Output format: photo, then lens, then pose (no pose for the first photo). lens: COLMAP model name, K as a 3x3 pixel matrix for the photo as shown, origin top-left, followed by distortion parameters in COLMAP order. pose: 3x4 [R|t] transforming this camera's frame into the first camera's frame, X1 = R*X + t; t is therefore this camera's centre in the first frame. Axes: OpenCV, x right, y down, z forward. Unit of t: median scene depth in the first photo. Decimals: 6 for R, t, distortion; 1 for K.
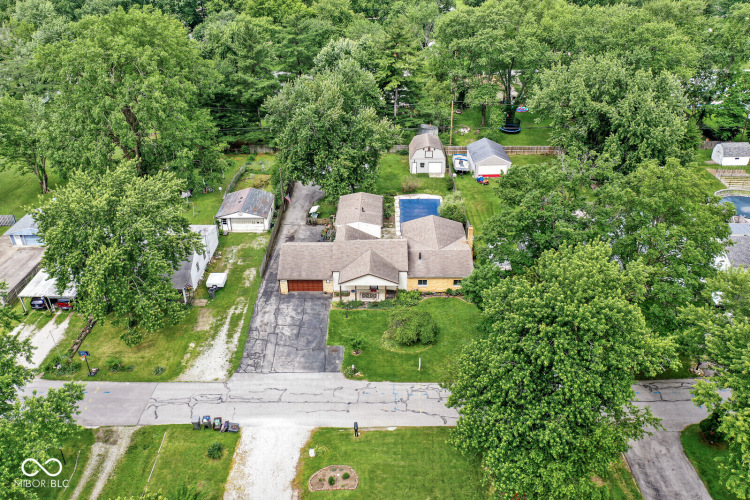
lens RADIAL K [[592.9, 0, 375.0], [0, 592.9, 250.0], [0, 0, 1]] dist [-0.008744, 0.000780]
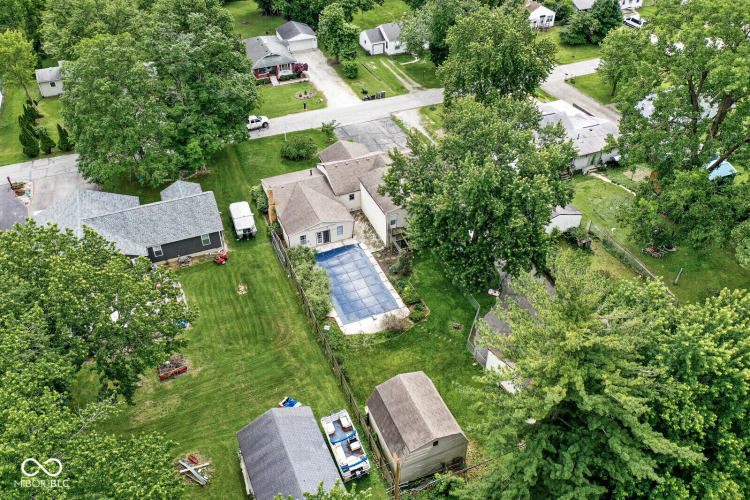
lens RADIAL K [[592.9, 0, 375.0], [0, 592.9, 250.0], [0, 0, 1]] dist [-0.008744, 0.000780]
pose [[-0.918366, 0.255895, -0.301862, 0.337624], [-0.188024, 0.389039, 0.901829, -0.952242], [0.348210, 0.884967, -0.309166, 1.518064]]
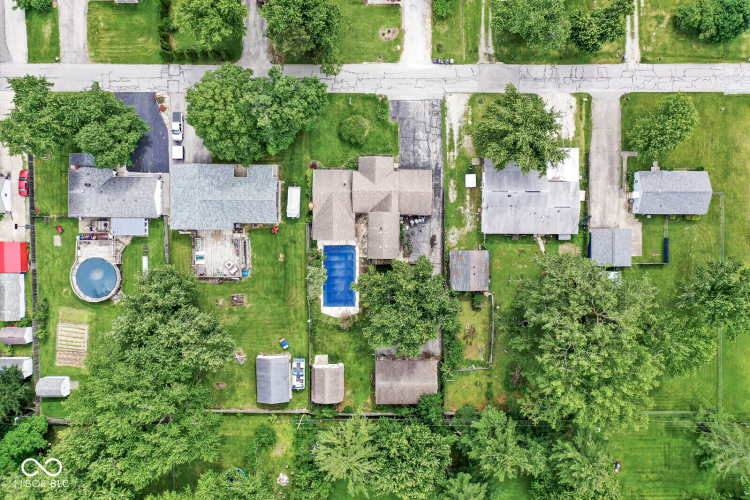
lens RADIAL K [[592.9, 0, 375.0], [0, 592.9, 250.0], [0, 0, 1]] dist [-0.008744, 0.000780]
pose [[-0.999734, 0.007656, 0.021738, -0.039942], [0.014574, -0.520701, 0.853615, -1.466058], [0.017854, 0.853705, 0.520451, 0.318277]]
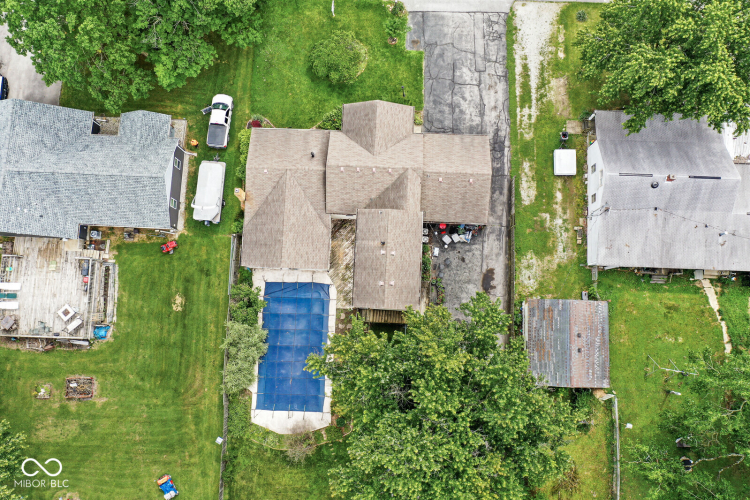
lens RADIAL K [[592.9, 0, 375.0], [0, 592.9, 250.0], [0, 0, 1]] dist [-0.008744, 0.000780]
pose [[-0.999250, -0.025730, 0.028927, -0.033775], [0.036362, -0.367257, 0.929409, -0.773077], [-0.013290, 0.929764, 0.367917, 0.832508]]
